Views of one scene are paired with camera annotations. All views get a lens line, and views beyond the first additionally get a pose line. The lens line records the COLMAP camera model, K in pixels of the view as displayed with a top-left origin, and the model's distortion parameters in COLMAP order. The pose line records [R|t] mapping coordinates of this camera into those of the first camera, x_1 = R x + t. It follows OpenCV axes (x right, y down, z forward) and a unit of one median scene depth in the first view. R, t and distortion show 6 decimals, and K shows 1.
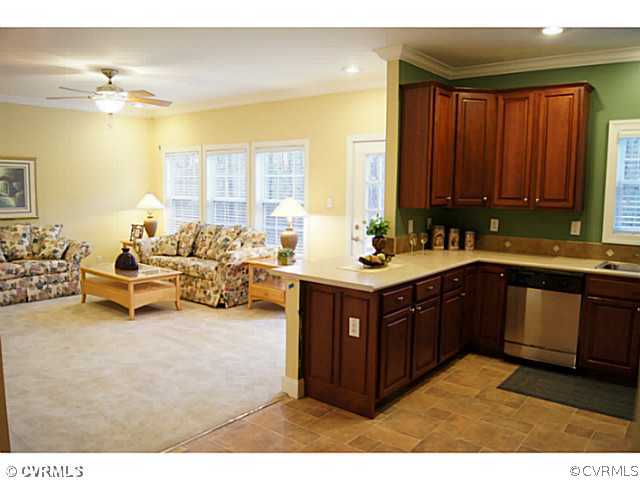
lens RADIAL K [[540.3, 0, 302.5], [0, 540.3, 240.4], [0, 0, 1]] dist [0.005369, -0.000407]
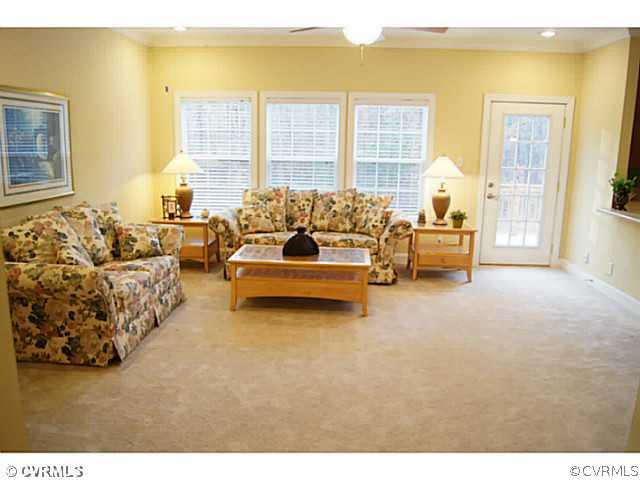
lens RADIAL K [[521.9, 0, 320.0], [0, 521.9, 240.0], [0, 0, 1]] dist [-0.016280, -0.005473]
pose [[0.770698, -0.114386, 0.626849, -0.678668], [0.054116, 0.991951, 0.114475, -0.044318], [-0.634898, -0.054303, 0.770685, 0.370205]]
